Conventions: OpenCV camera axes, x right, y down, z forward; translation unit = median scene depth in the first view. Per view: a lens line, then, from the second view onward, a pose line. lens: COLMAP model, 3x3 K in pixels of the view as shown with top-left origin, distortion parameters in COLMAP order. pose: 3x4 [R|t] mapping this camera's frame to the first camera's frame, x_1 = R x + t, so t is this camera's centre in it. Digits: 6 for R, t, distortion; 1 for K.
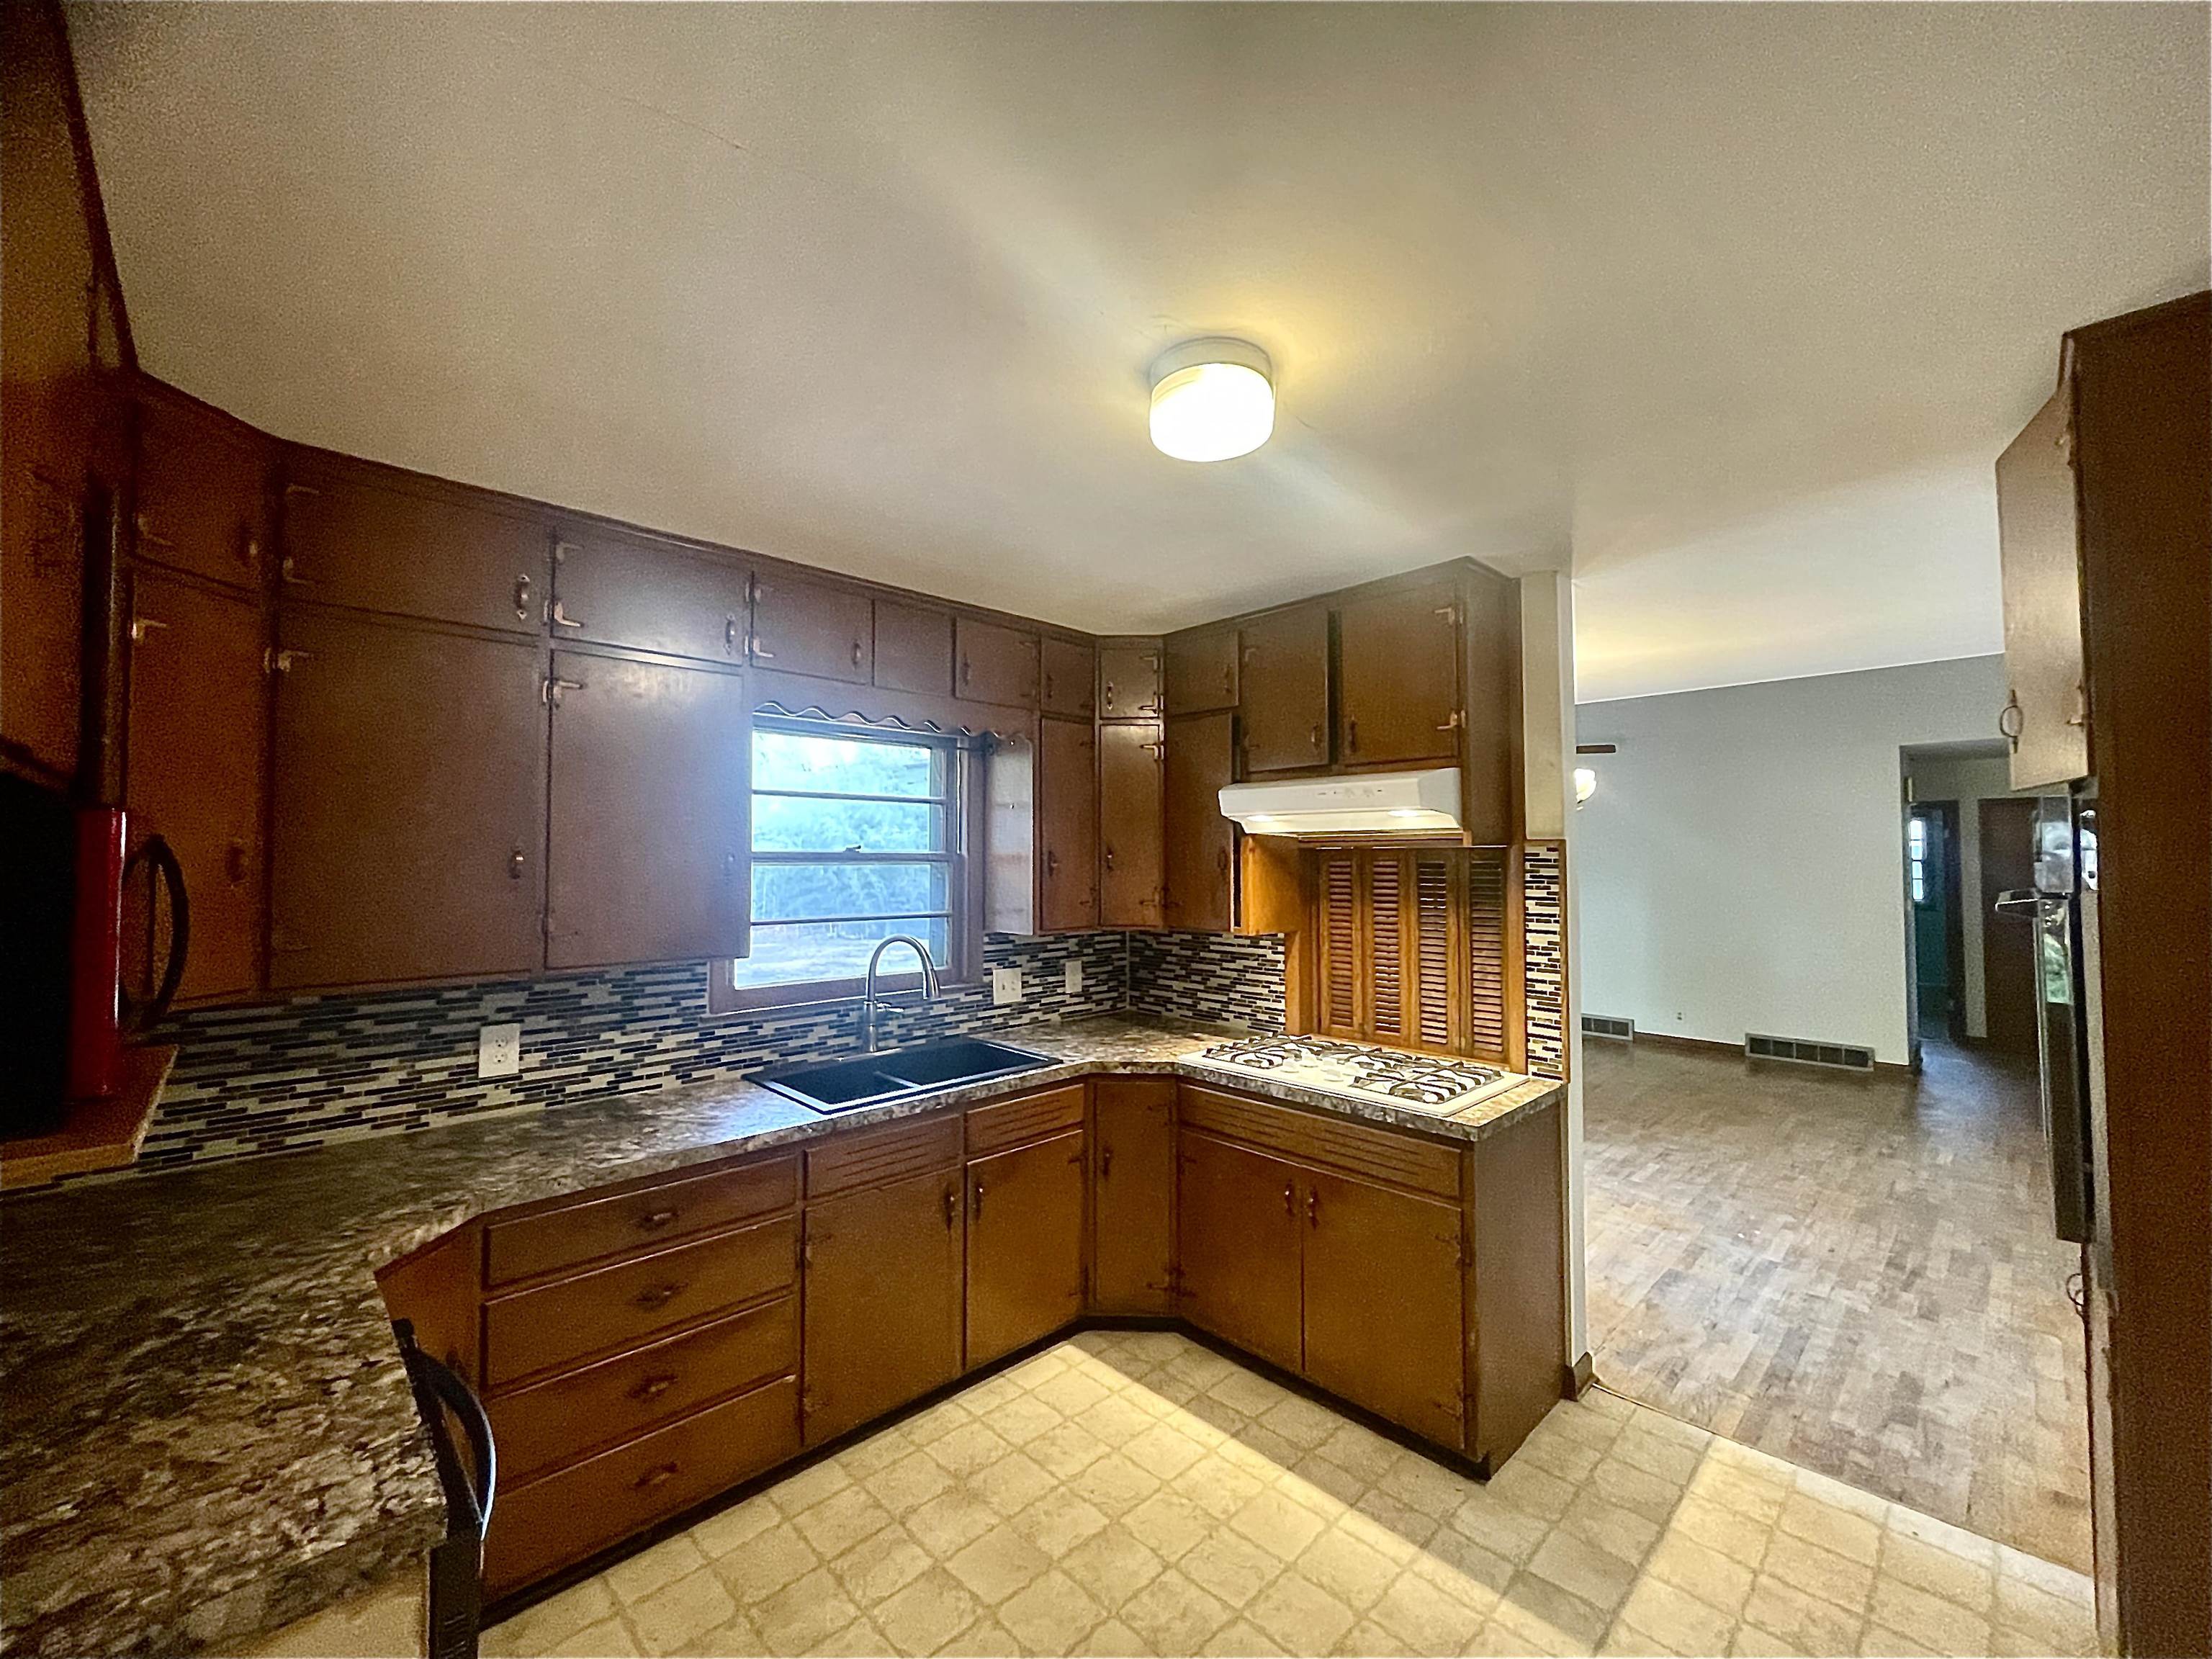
lens RADIAL K [[892.0, 0, 1106.0], [0, 892.0, 829.5], [0, 0, 1]] dist [-0.002426, -0.000215]
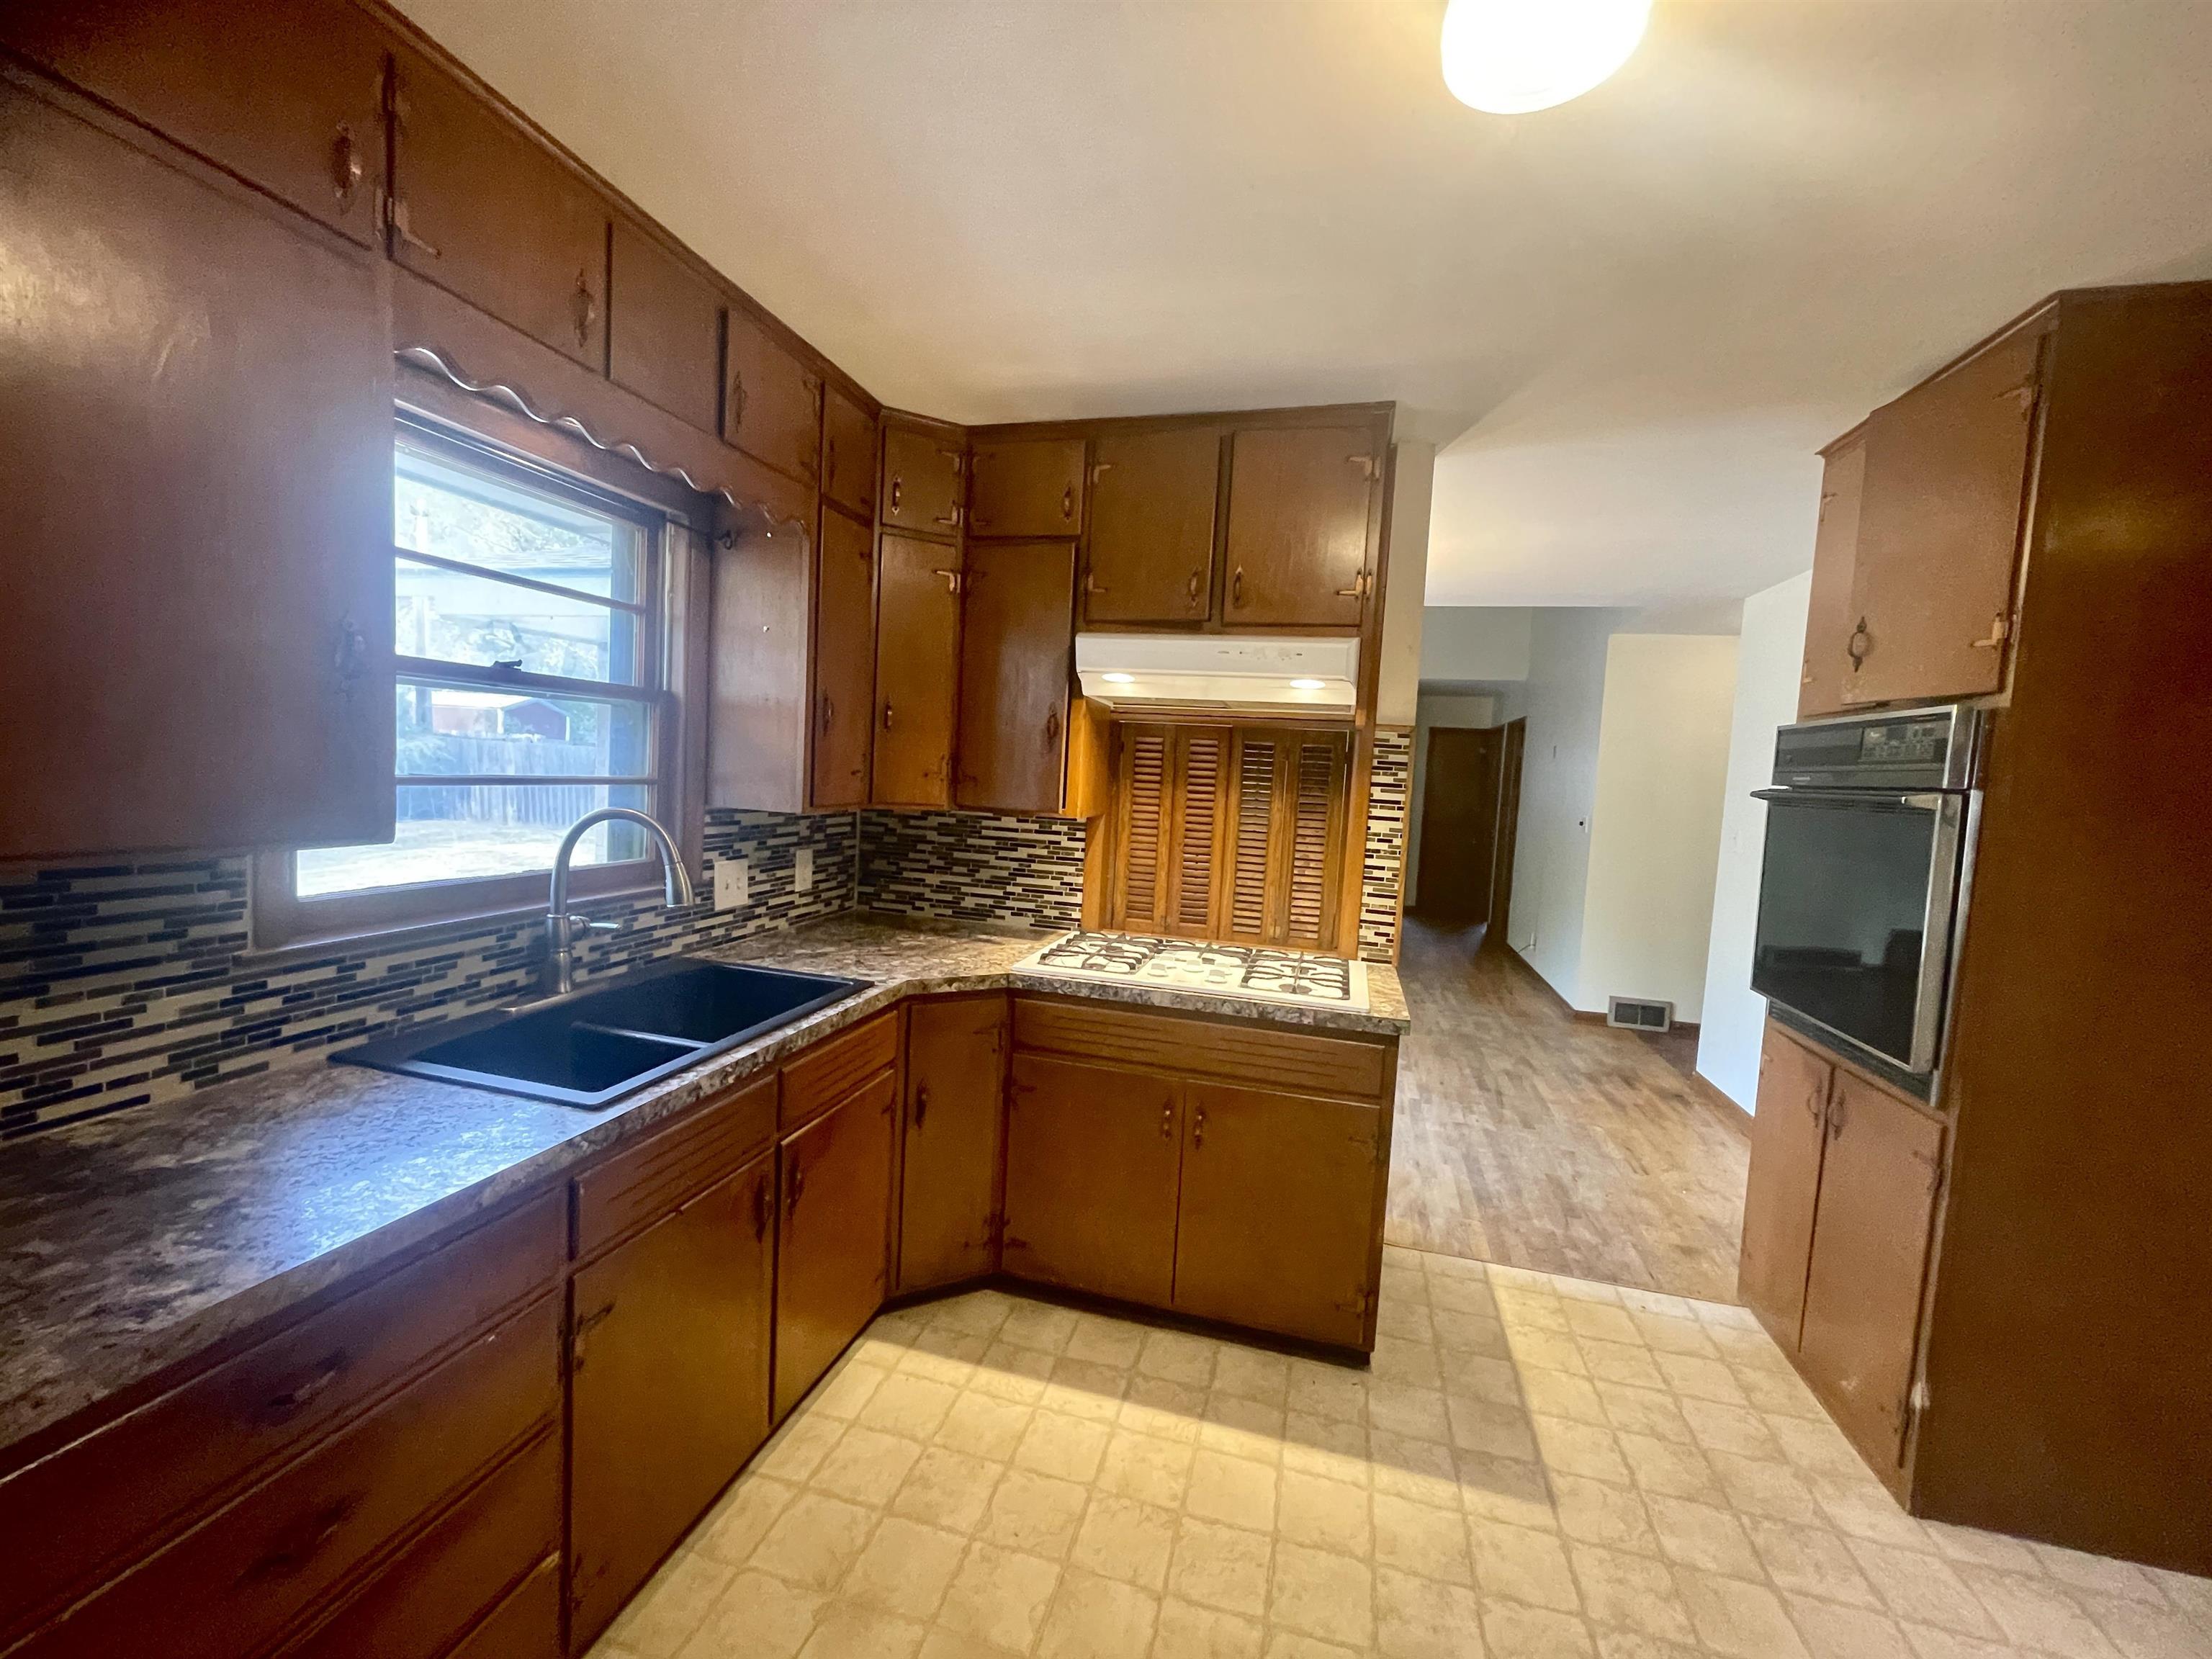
lens RADIAL K [[892.0, 0, 1106.0], [0, 892.0, 829.5], [0, 0, 1]] dist [-0.002426, -0.000215]
pose [[0.858264, 0.010129, 0.513108, -0.261415], [-0.072260, 0.992230, 0.101280, 0.045278], [-0.508096, -0.124002, 0.852328, 0.288964]]
